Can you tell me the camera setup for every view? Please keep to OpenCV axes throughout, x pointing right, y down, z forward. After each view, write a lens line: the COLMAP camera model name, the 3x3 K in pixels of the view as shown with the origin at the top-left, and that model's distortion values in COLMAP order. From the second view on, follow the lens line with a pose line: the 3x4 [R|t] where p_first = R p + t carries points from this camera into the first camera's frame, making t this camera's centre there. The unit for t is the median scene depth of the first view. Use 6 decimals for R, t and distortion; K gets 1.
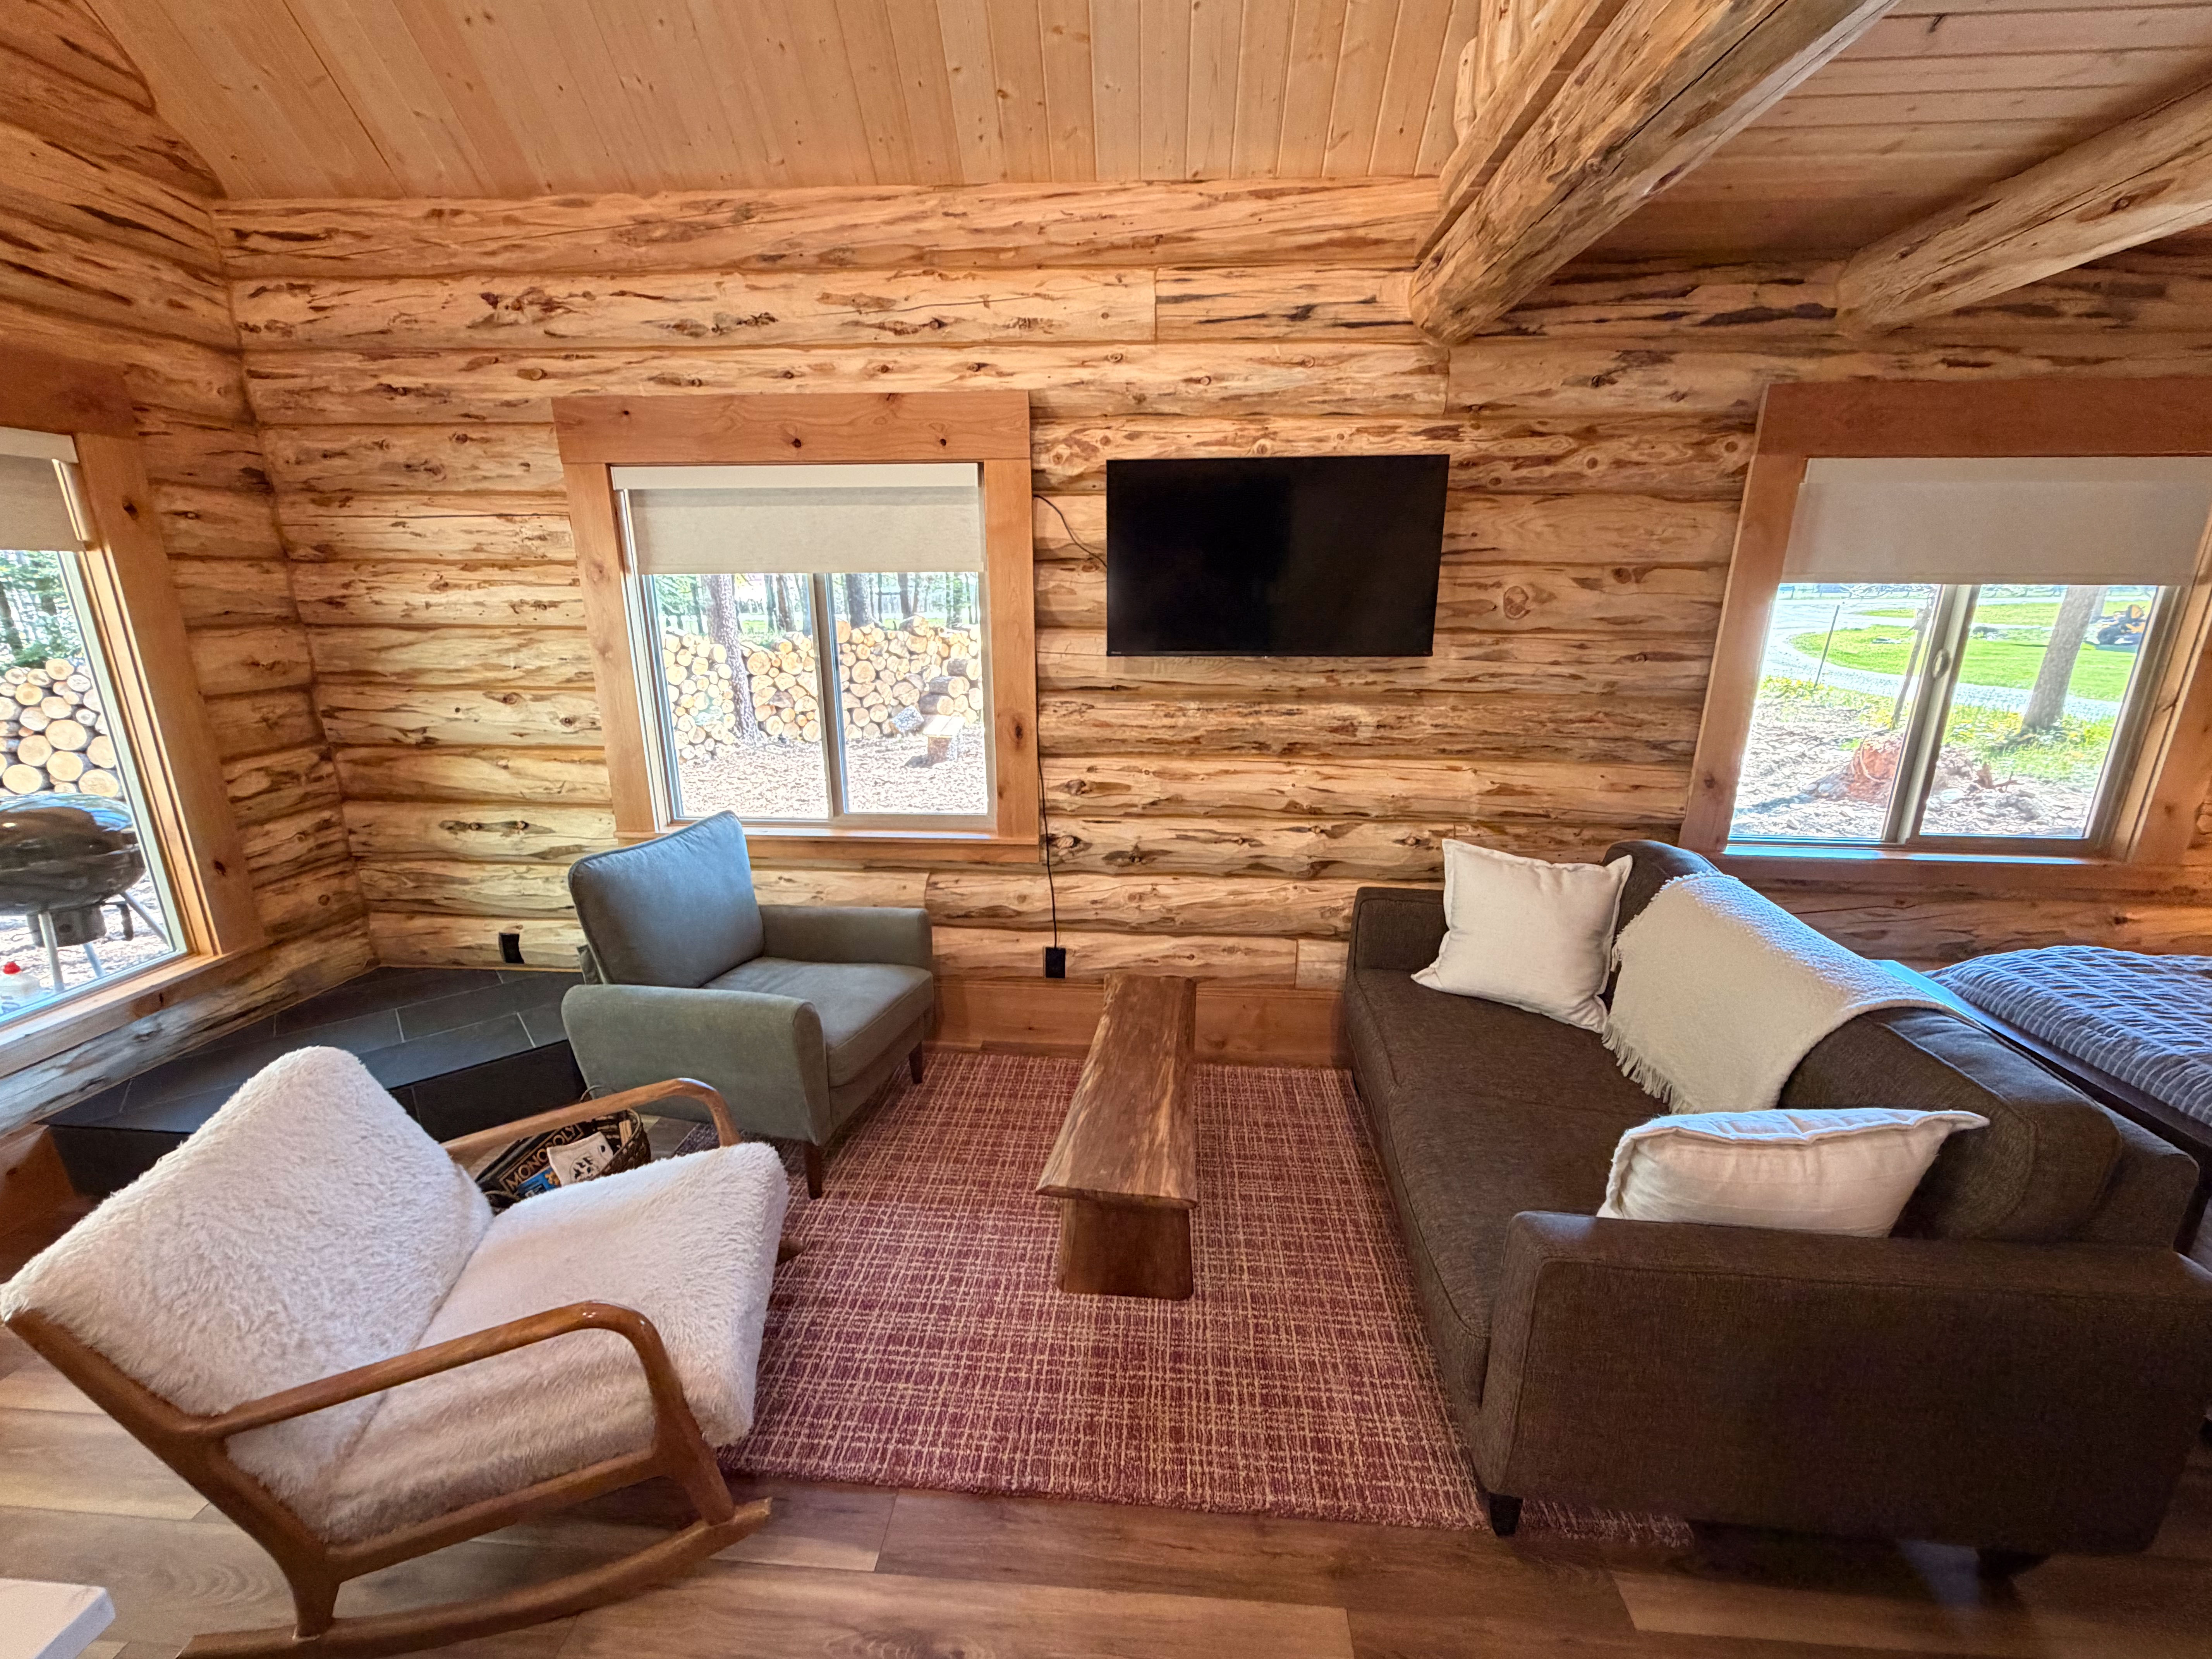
lens RADIAL K [[911.4, 0, 1101.5], [0, 911.4, 831.3], [0, 0, 1]] dist [-0.000677, -0.000197]
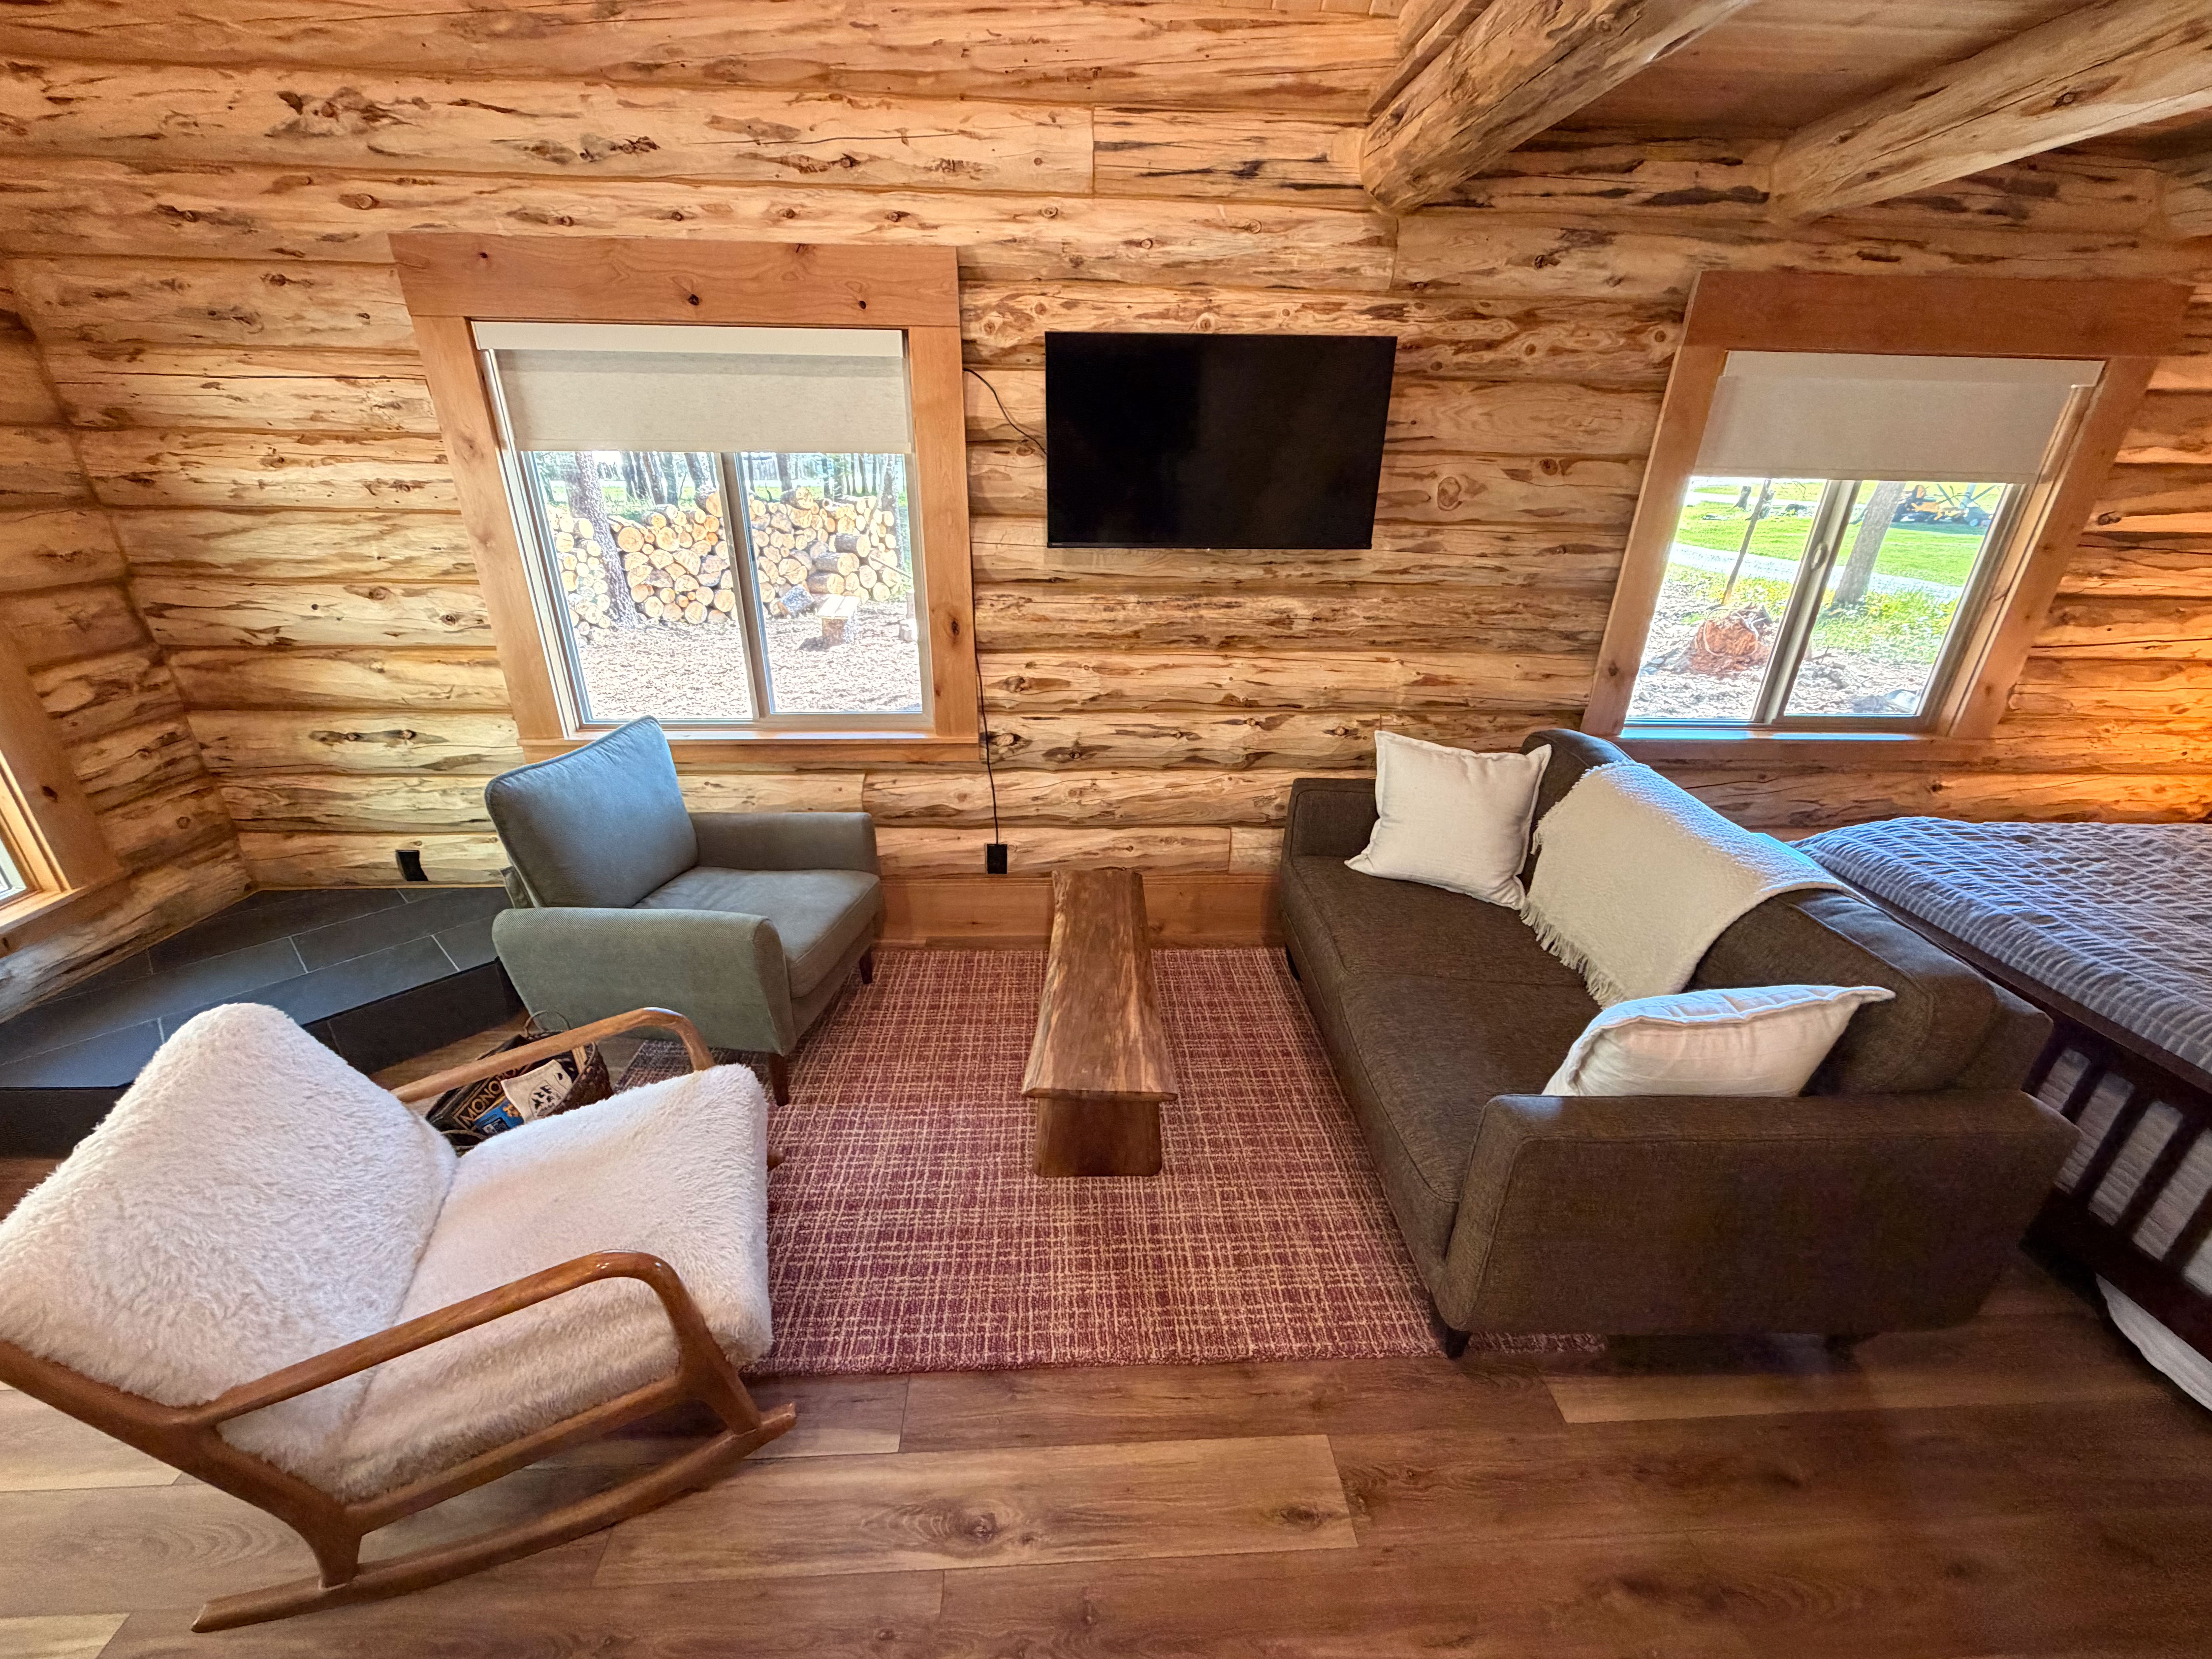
lens RADIAL K [[882.1, 0, 1096.6], [0, 882.1, 831.1], [0, 0, 1]] dist [-0.000654, 0.000064]
pose [[0.992515, -0.035783, 0.116759, -0.063796], [0.018911, 0.989609, 0.142532, -0.027923], [-0.120646, -0.139258, 0.982879, 0.032972]]
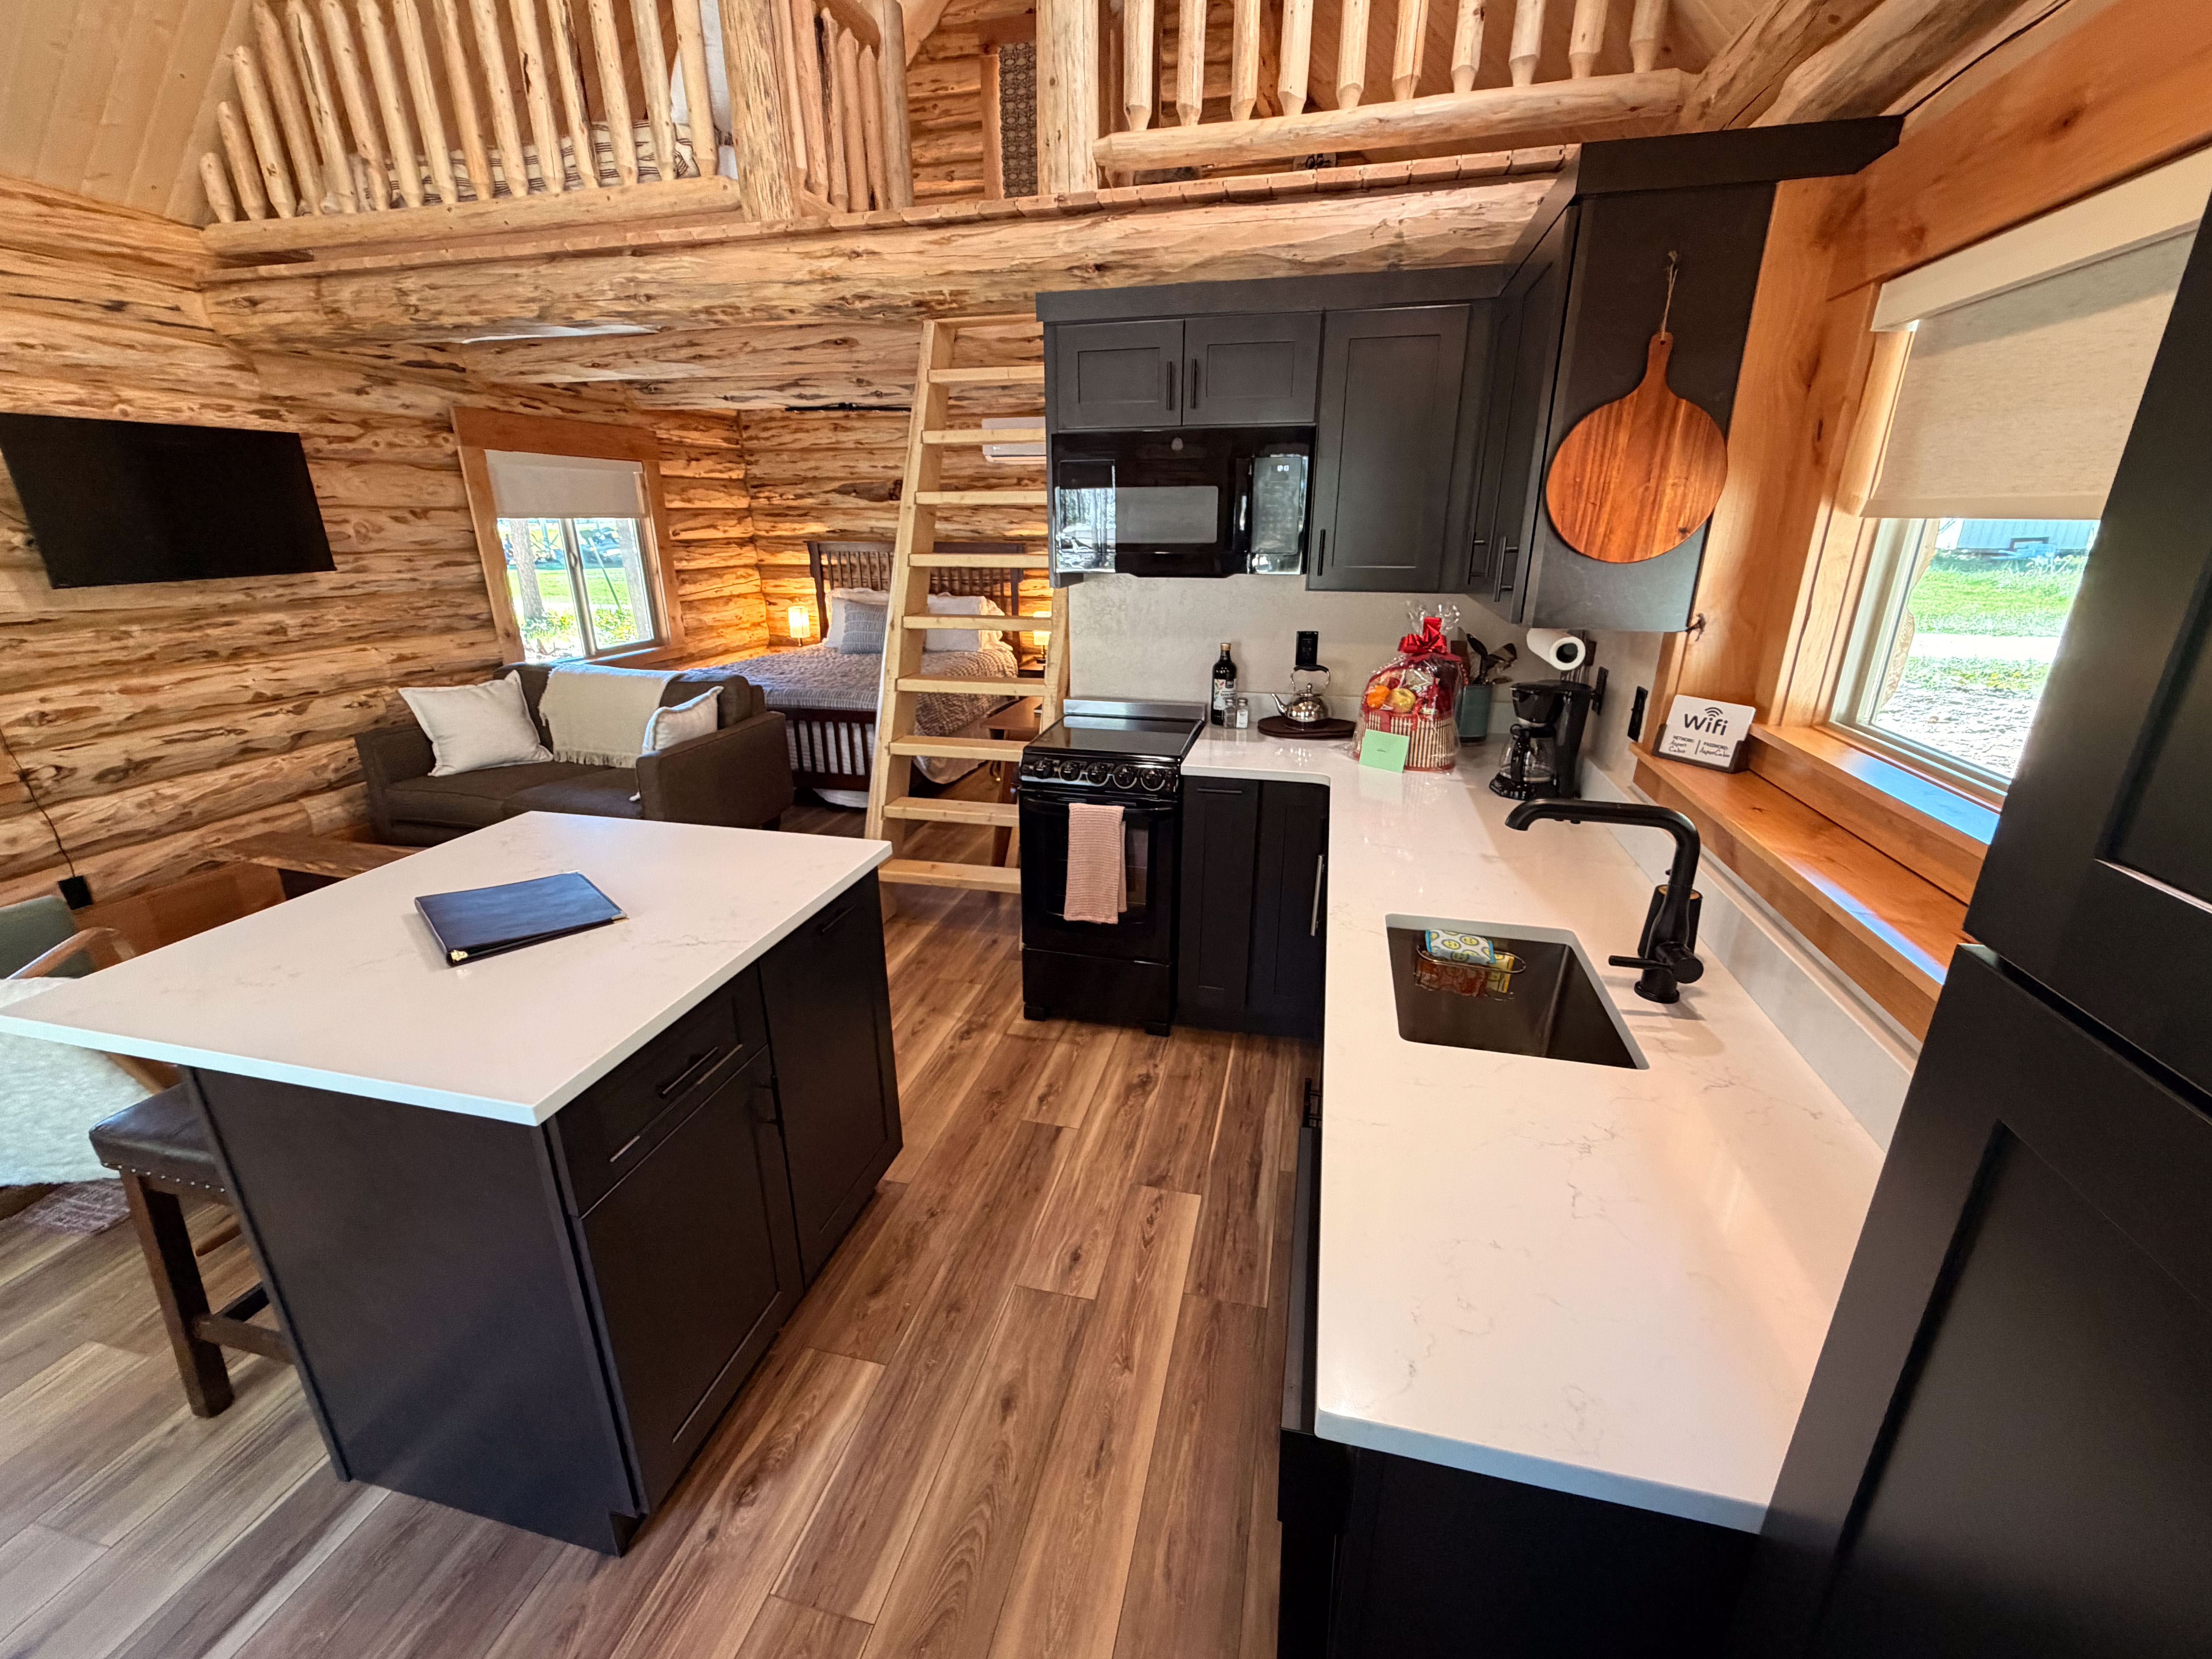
lens RADIAL K [[907.9, 0, 1101.4], [0, 907.9, 835.7], [0, 0, 1]] dist [-0.002153, 0.000313]
pose [[0.165585, -0.331165, 0.928930, -0.947353], [0.266435, 0.921929, 0.281176, 0.123860], [-0.949523, 0.200941, 0.240891, -0.455932]]
